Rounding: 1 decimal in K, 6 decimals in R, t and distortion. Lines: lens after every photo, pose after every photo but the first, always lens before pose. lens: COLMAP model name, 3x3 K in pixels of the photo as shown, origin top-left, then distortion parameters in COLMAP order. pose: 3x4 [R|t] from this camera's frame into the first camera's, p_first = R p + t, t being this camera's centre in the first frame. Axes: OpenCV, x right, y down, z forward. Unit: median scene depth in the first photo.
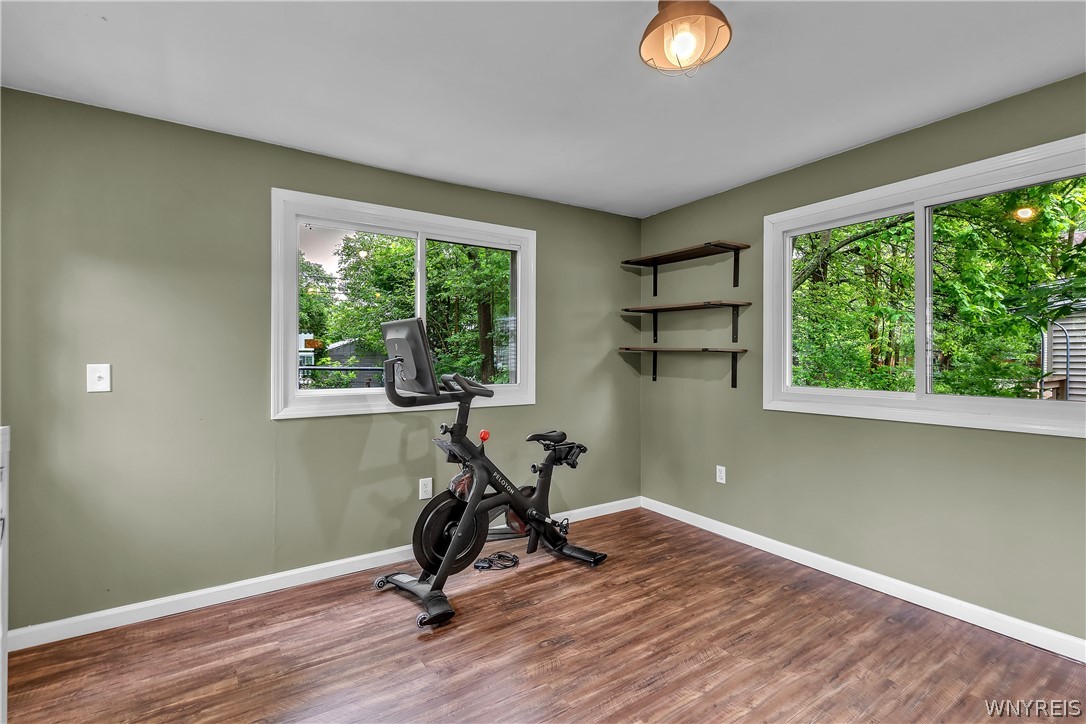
lens RADIAL K [[507.3, 0, 532.9], [0, 507.3, 345.0], [0, 0, 1]] dist [0.013005, -0.003766]
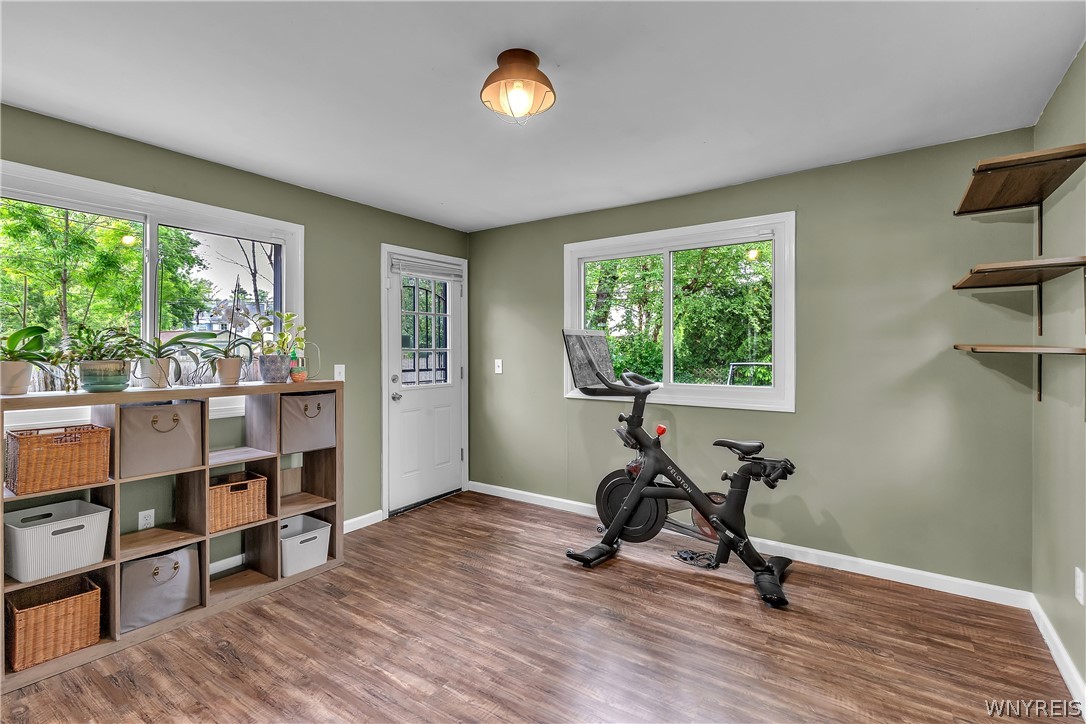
lens RADIAL K [[507.3, 0, 552.9], [0, 507.3, 354.6], [0, 0, 1]] dist [0.013005, -0.003766]
pose [[0.377586, 0.001981, -0.925973, 0.834005], [0.015556, 0.999843, 0.008482, 0.003877], [0.925844, -0.017607, 0.377496, 0.383920]]
